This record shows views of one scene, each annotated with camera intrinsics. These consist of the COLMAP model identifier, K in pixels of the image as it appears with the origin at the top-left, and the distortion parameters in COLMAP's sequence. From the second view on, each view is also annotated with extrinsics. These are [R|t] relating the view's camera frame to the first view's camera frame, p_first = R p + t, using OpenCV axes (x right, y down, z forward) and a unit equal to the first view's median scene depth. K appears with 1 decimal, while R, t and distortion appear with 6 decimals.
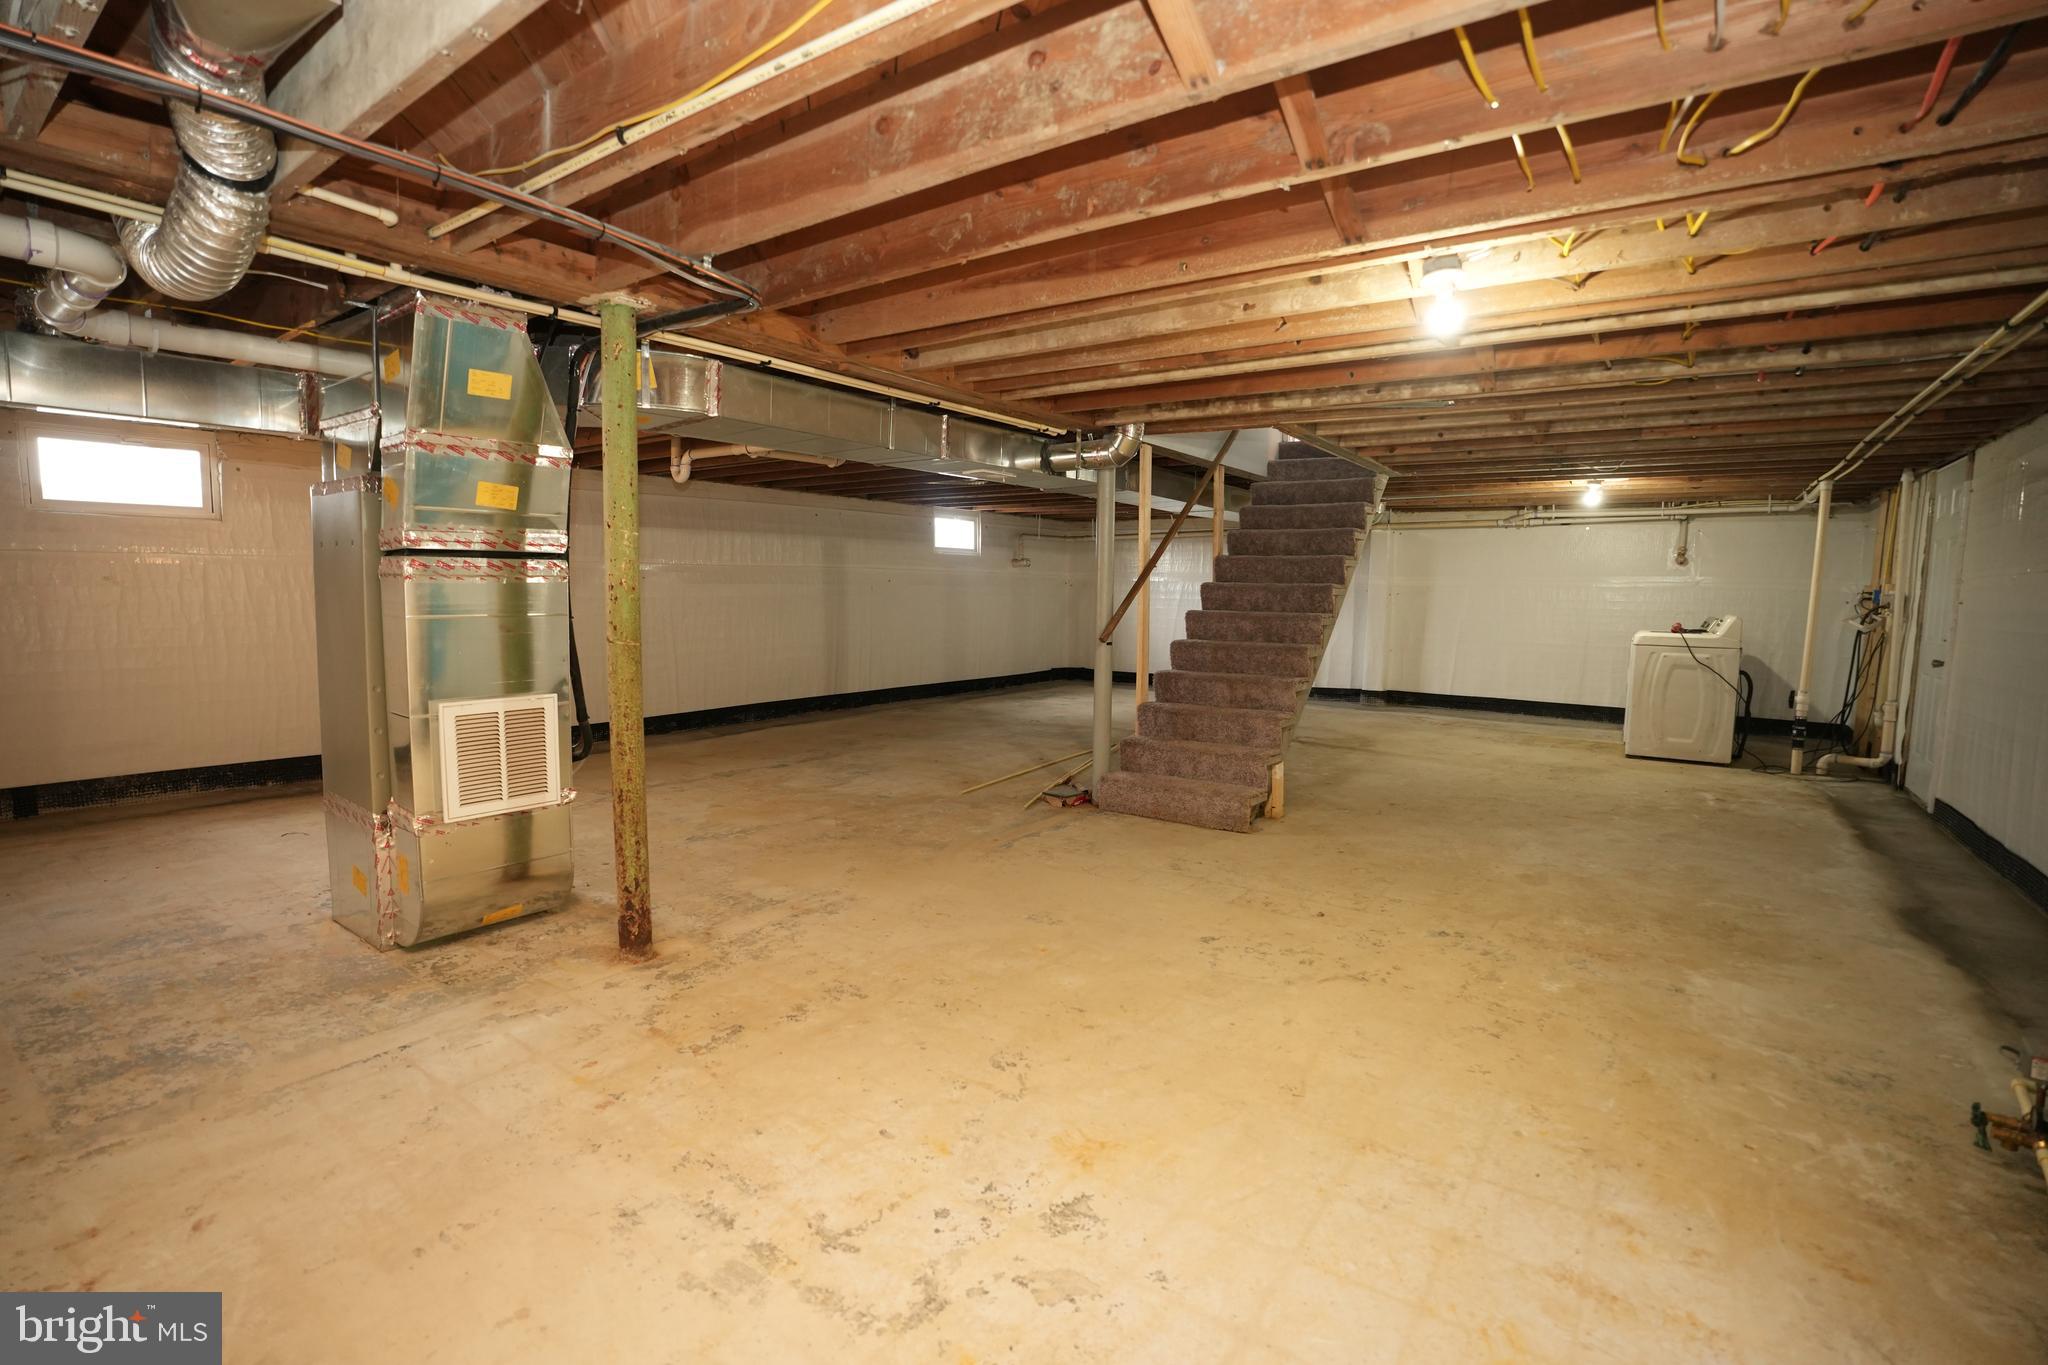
lens RADIAL K [[937.9, 0, 1017.8], [0, 937.9, 681.0], [0, 0, 1]] dist [-0.069824, 0.016713]
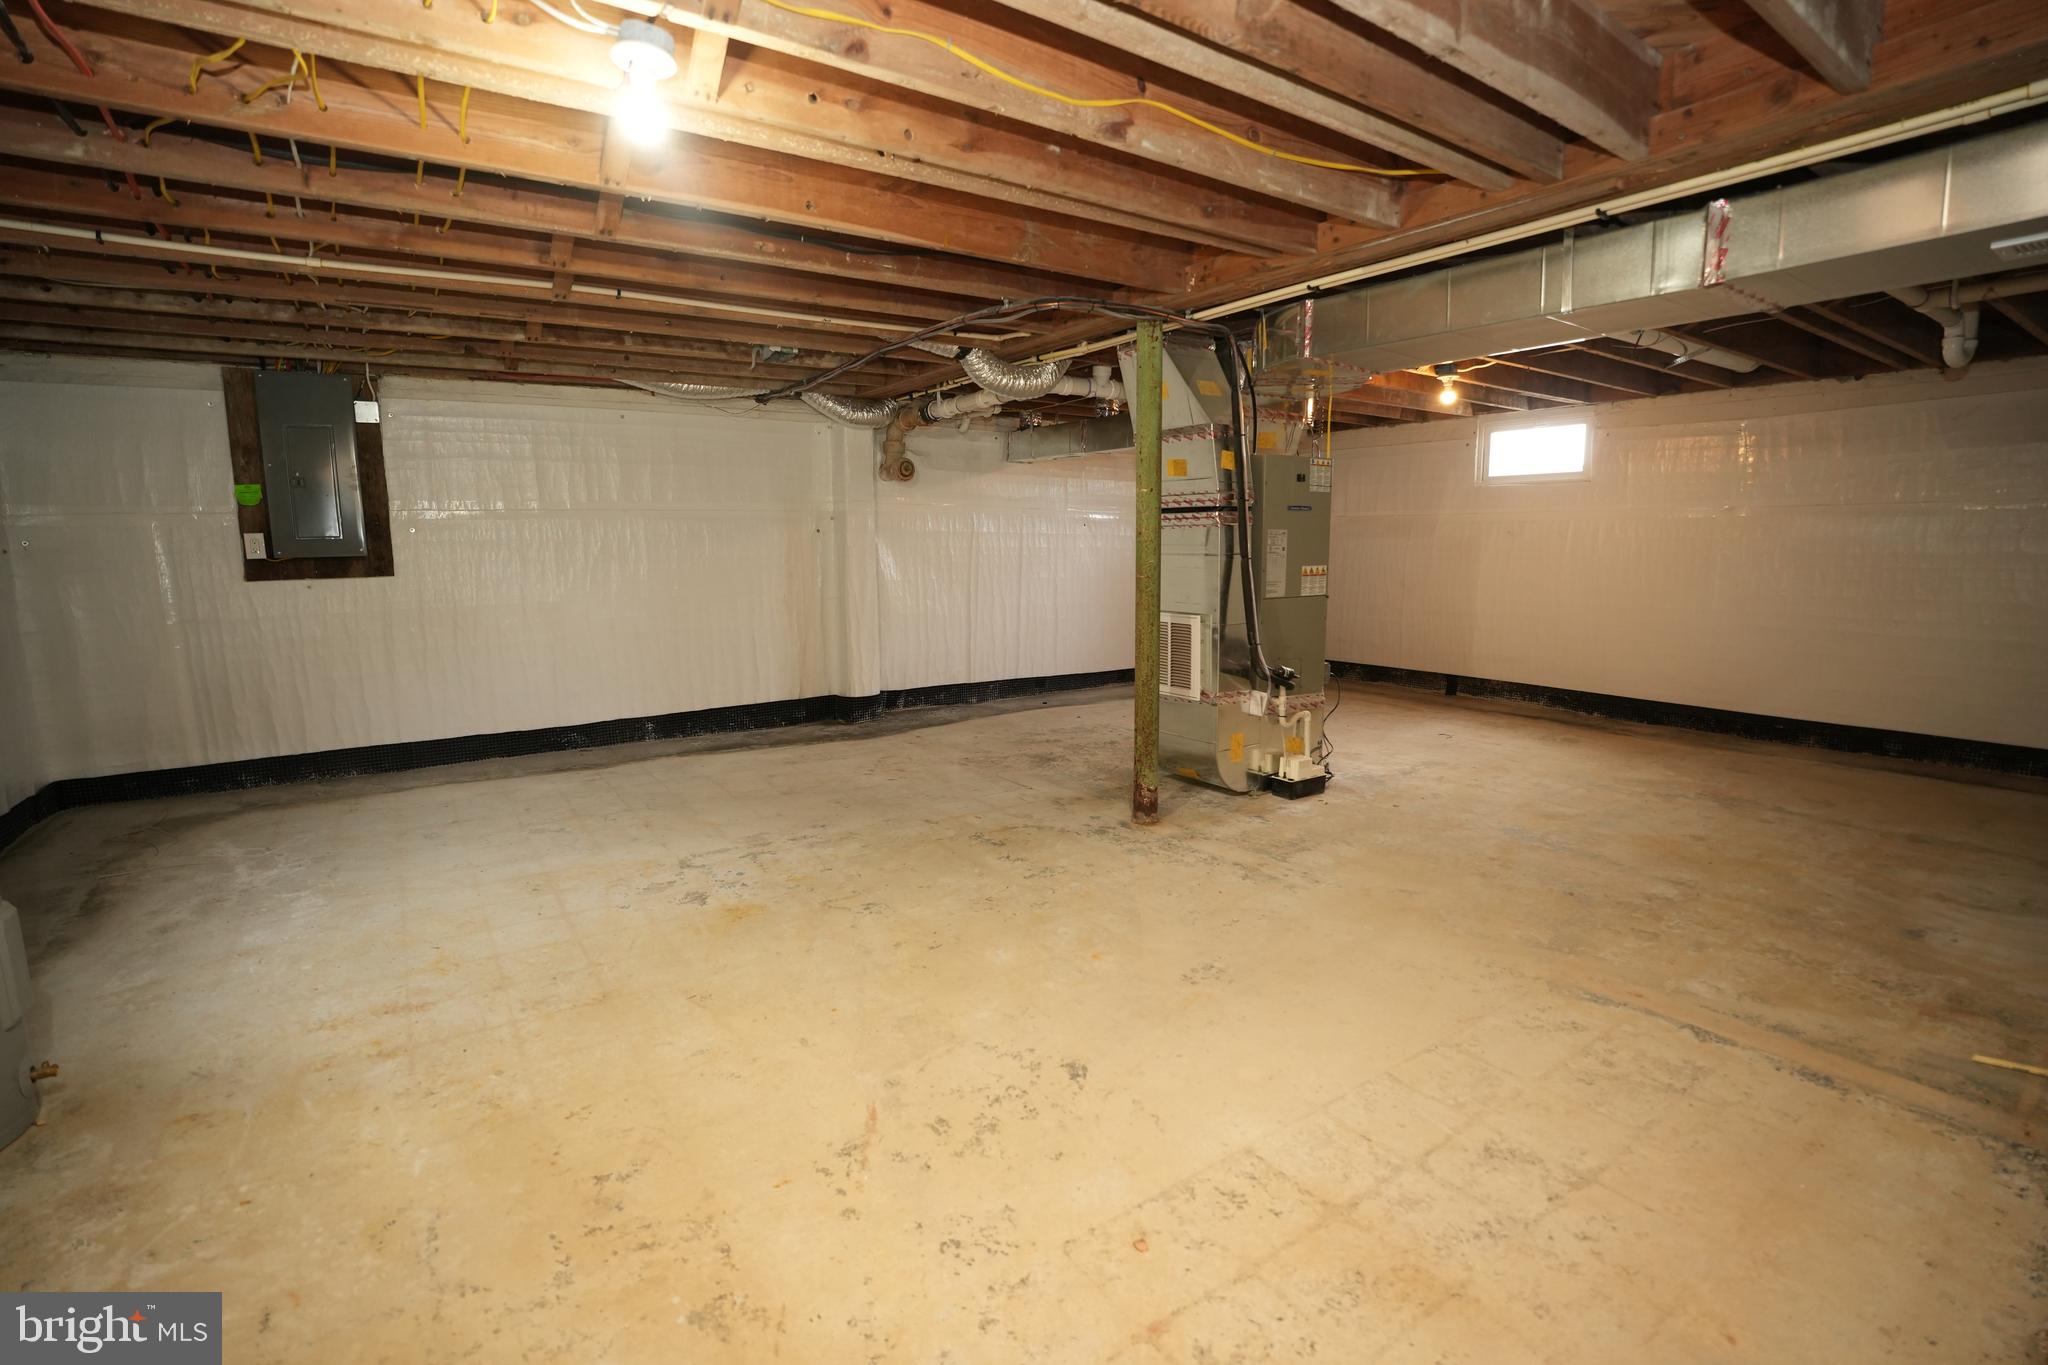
lens RADIAL K [[937.9, 0, 1017.8], [0, 937.9, 681.0], [0, 0, 1]] dist [-0.069824, 0.016713]
pose [[-0.341475, 0.125614, -0.931459, 0.932315], [-0.085049, 0.982834, 0.163721, -0.102325], [0.936035, 0.135126, -0.324929, 1.361425]]
